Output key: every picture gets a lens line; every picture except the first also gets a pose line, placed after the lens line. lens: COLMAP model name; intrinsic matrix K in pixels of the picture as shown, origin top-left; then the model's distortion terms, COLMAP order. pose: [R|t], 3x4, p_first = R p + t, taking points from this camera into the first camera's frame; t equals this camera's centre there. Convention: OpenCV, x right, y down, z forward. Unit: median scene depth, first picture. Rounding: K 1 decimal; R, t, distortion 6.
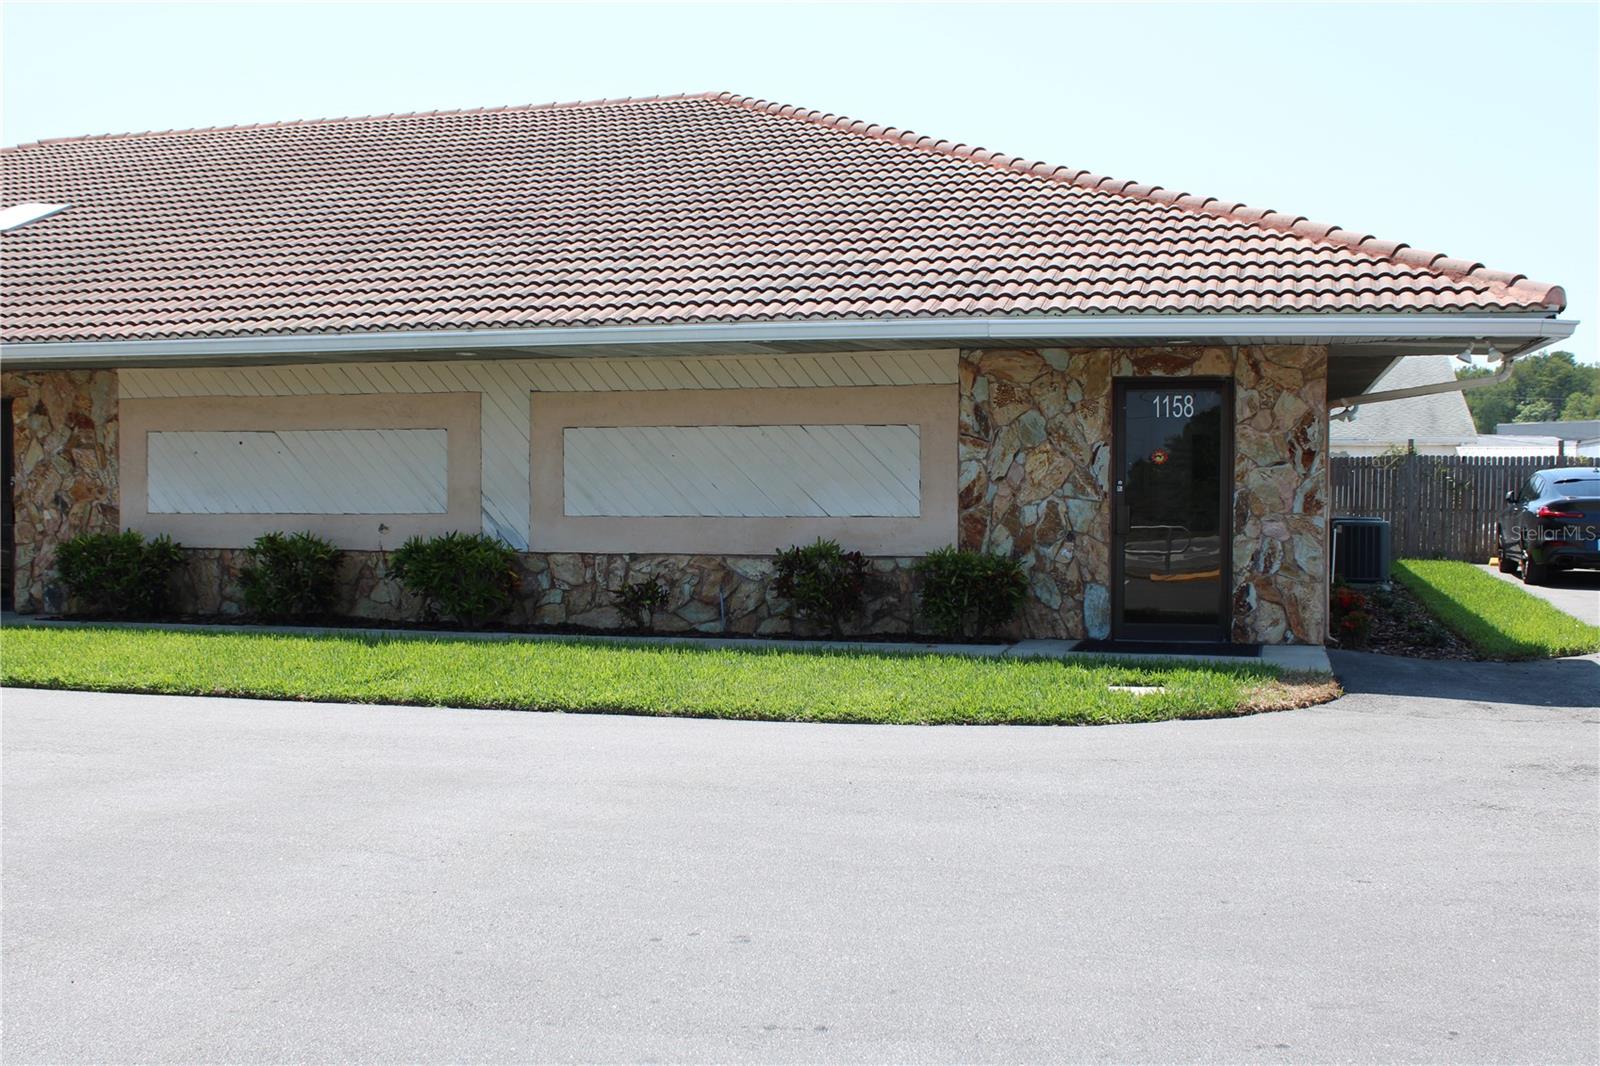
lens RADIAL K [[1706.2, 0, 800.0], [0, 1706.2, 533.0], [0, 0, 1]] dist [-0.121074, 0.189364]
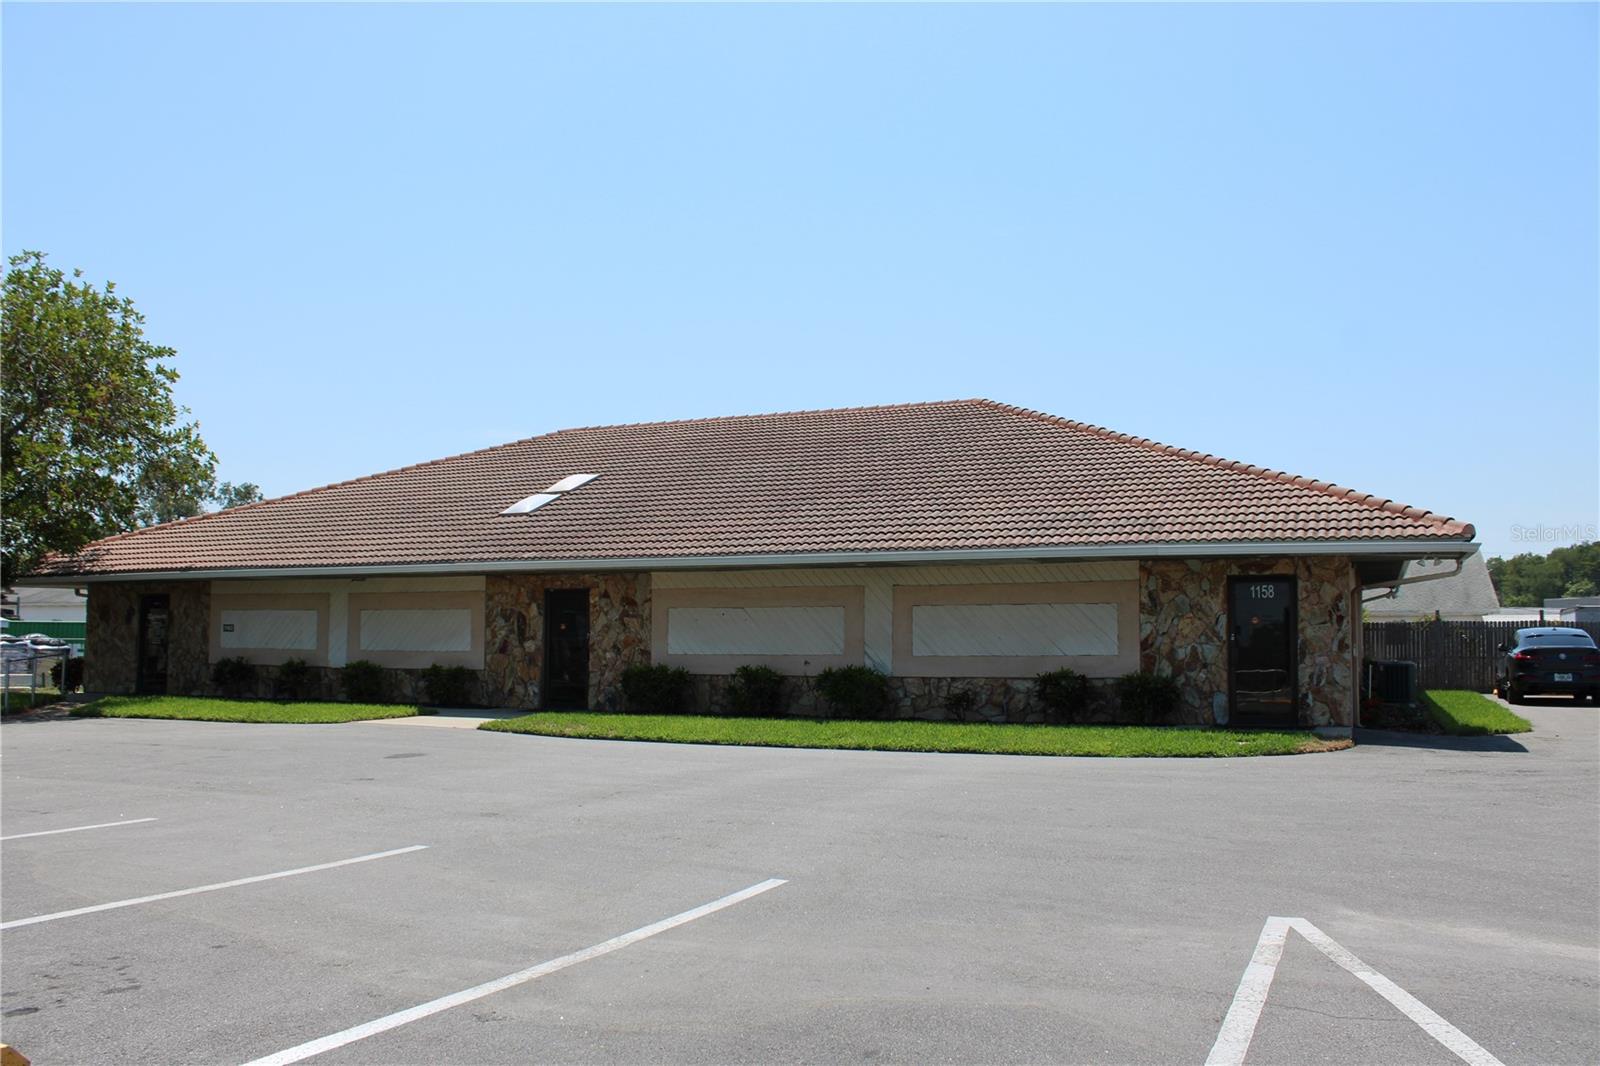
lens RADIAL K [[1336.1, 0, 799.4], [0, 1336.1, 538.4], [0, 0, 1]] dist [-0.167601, 0.151563]
pose [[0.989606, -0.009256, -0.143505, -0.059486], [-0.007047, 0.993606, -0.112681, 0.027144], [0.143630, 0.112521, 0.983214, -0.411467]]
